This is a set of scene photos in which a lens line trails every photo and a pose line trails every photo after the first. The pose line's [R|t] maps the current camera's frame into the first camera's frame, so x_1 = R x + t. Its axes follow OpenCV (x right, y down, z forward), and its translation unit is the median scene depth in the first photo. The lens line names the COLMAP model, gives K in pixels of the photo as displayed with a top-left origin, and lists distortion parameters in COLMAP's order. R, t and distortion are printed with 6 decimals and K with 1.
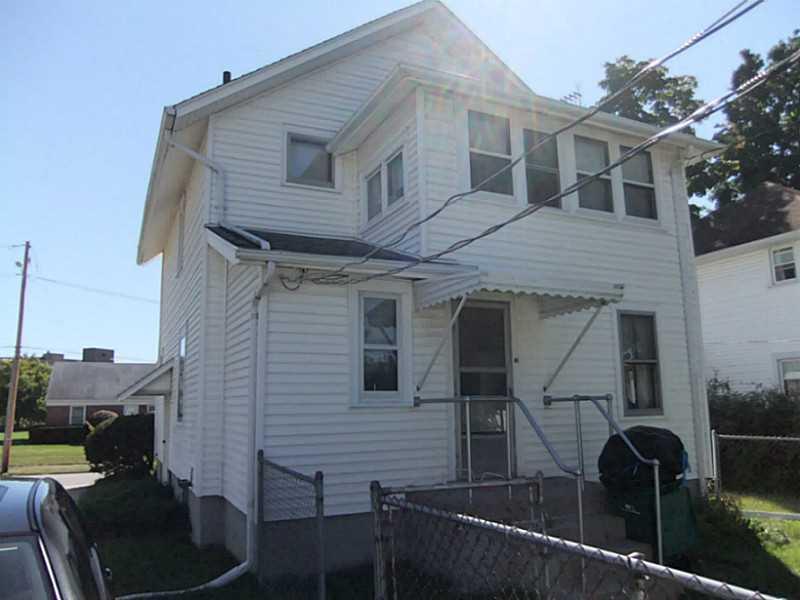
lens RADIAL K [[609.5, 0, 400.5], [0, 609.5, 306.8], [0, 0, 1]] dist [-0.032501, 0.000107]
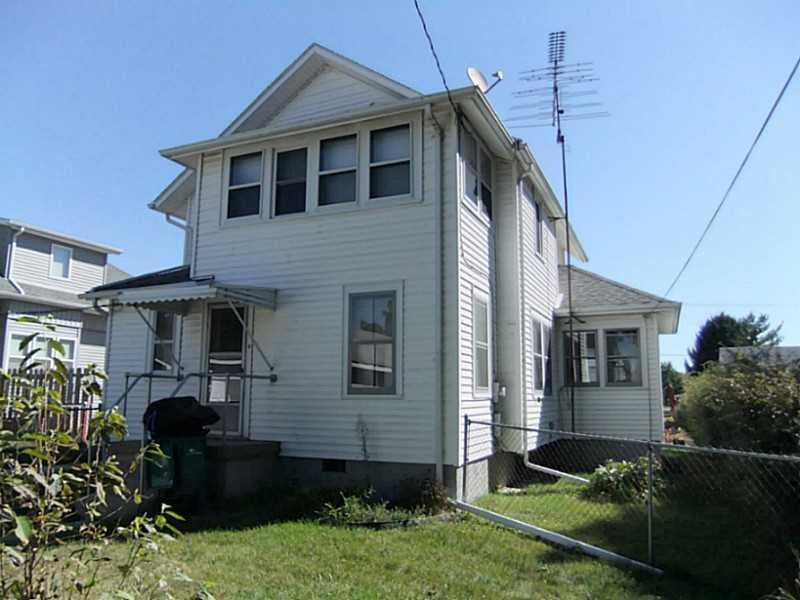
lens RADIAL K [[609.5, 0, 400.5], [0, 609.5, 306.8], [0, 0, 1]] dist [-0.032501, 0.000107]
pose [[0.653035, -0.087052, -0.752308, 1.315295], [0.102093, 0.994423, -0.026447, 0.069398], [0.750414, -0.059534, 0.658281, 0.392985]]
